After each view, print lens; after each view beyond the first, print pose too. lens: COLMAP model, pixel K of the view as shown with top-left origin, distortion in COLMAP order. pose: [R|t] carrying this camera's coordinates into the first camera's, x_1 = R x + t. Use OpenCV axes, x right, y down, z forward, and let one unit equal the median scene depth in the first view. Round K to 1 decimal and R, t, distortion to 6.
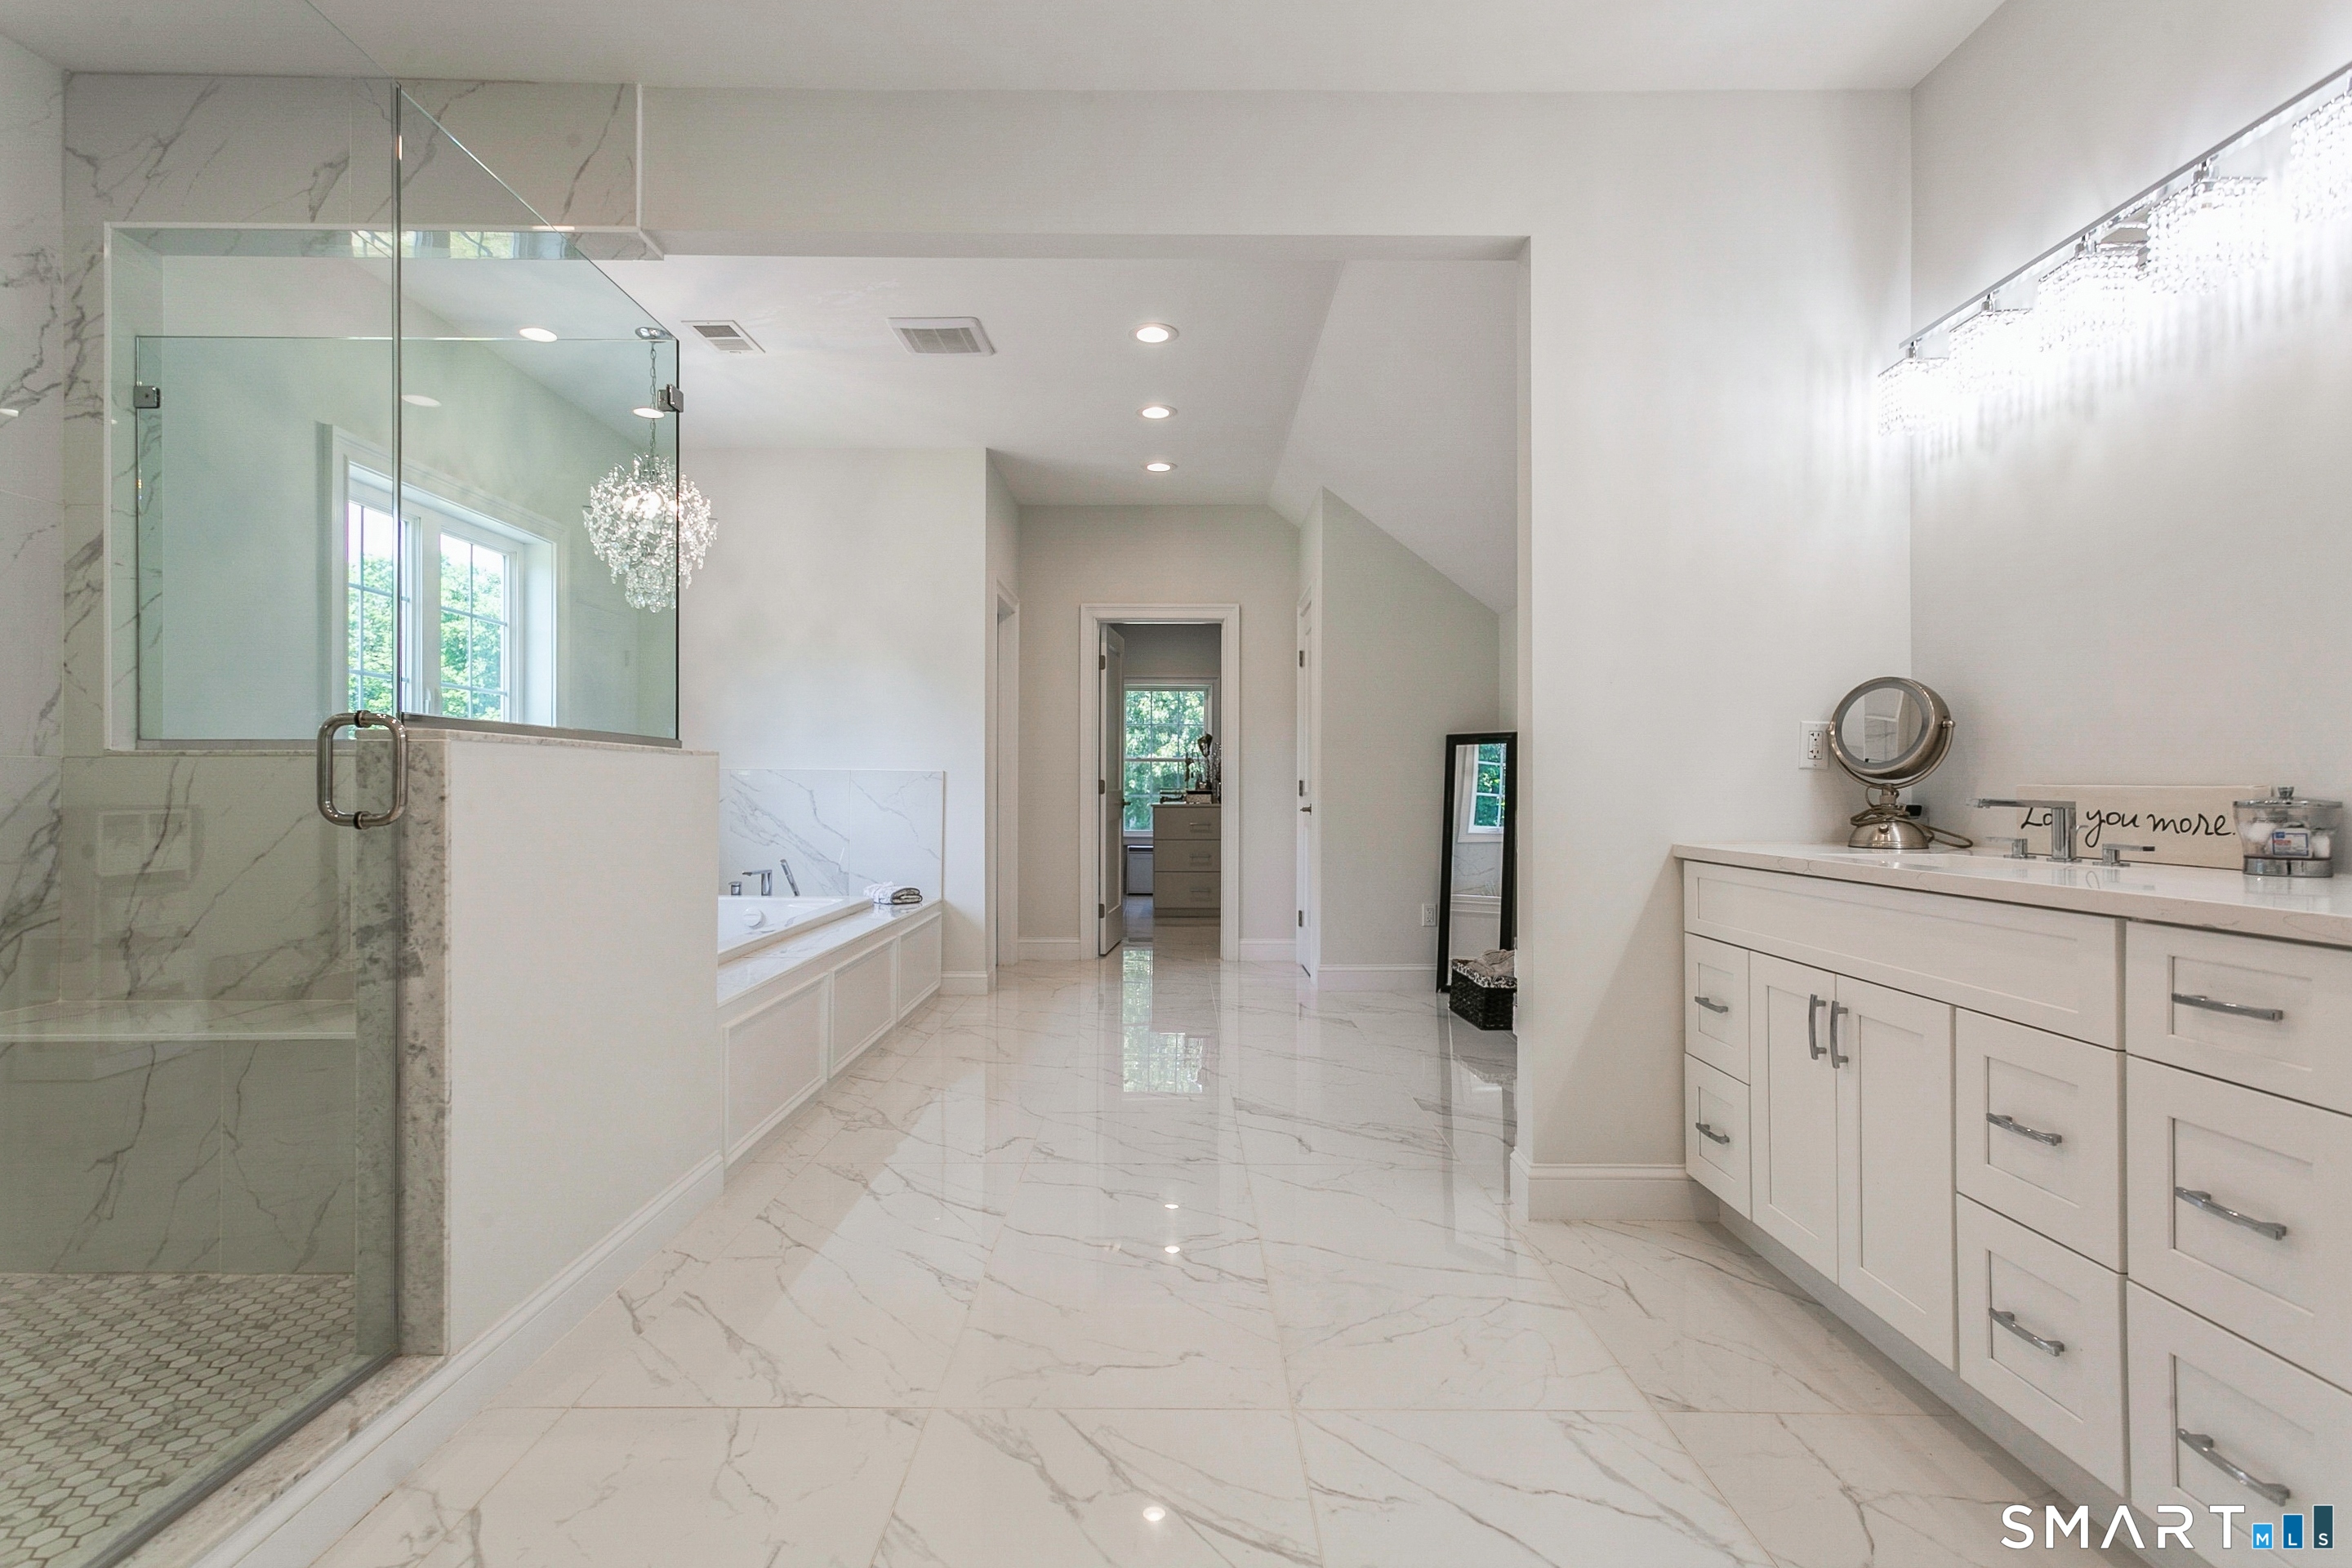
lens RADIAL K [[1167.7, 0, 1186.9], [0, 1167.7, 785.2], [0, 0, 1]] dist [0.005172, 0.001719]
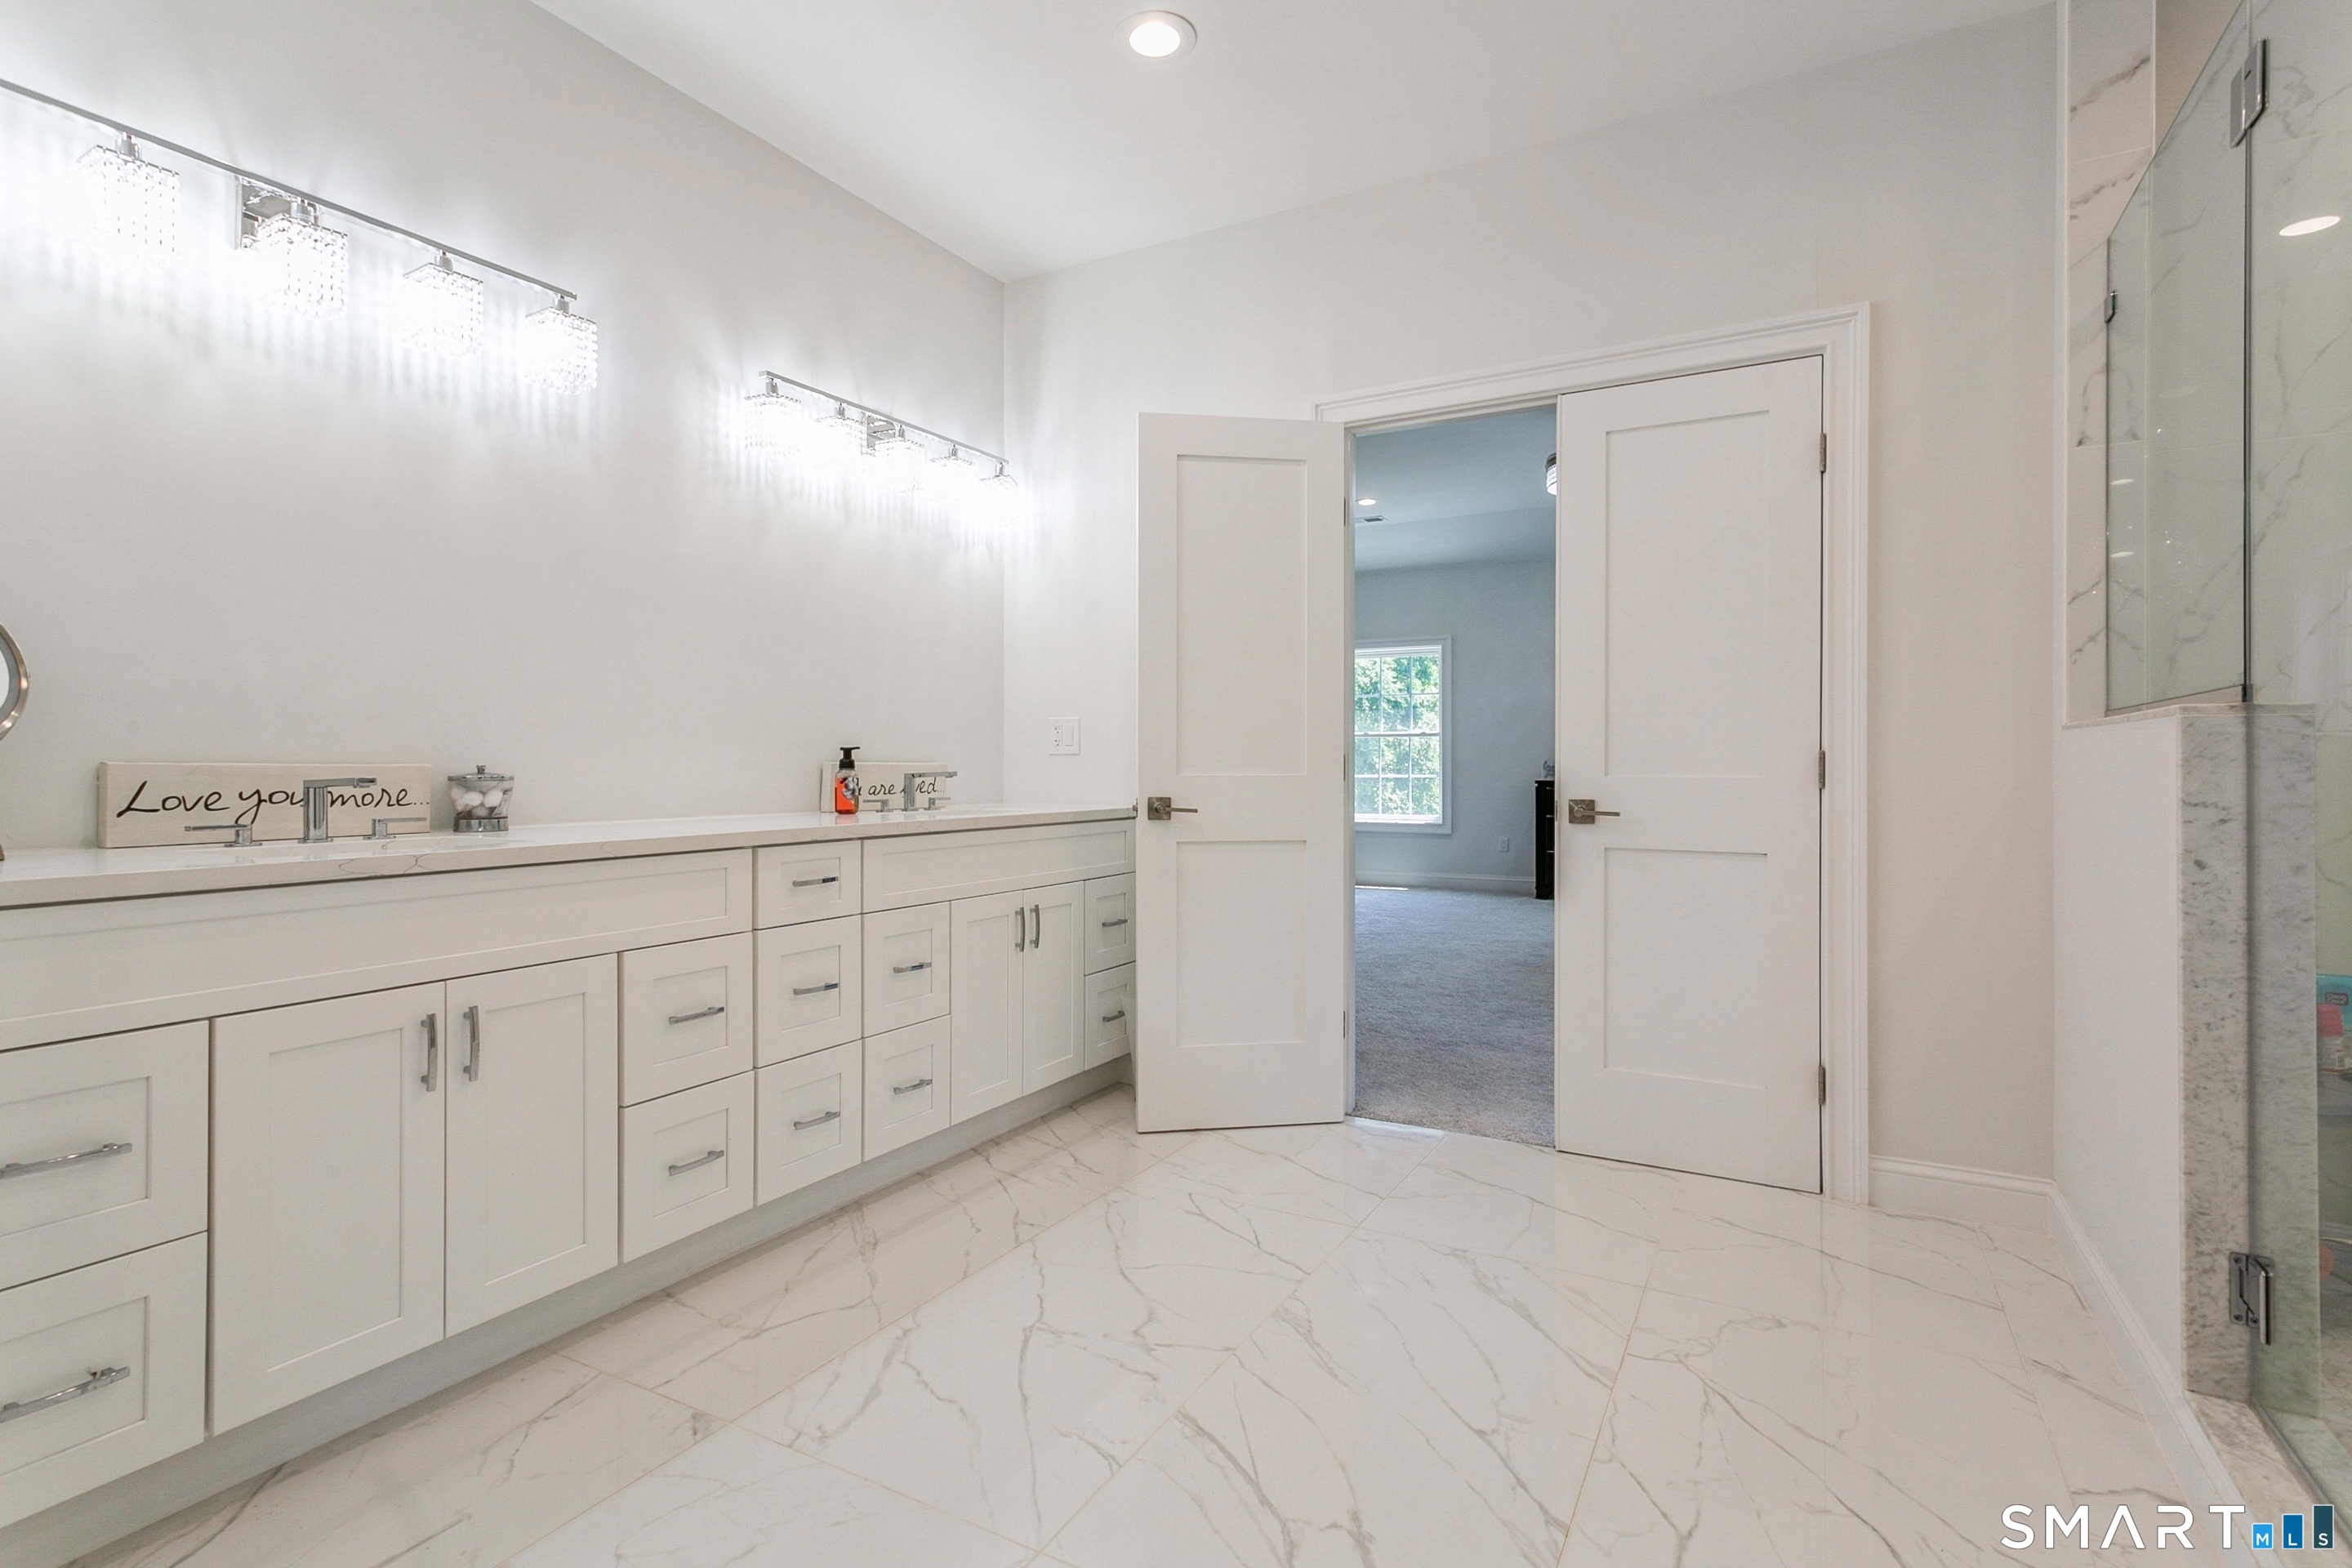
lens RADIAL K [[1168.0, 0, 1171.8], [0, 1168.0, 769.8], [0, 0, 1]] dist [0.000624, 0.000318]
pose [[-0.875926, -0.002044, 0.482440, -0.368523], [-0.000476, 0.999994, 0.003372, 0.002022], [-0.482444, 0.002723, -0.875922, 1.652691]]
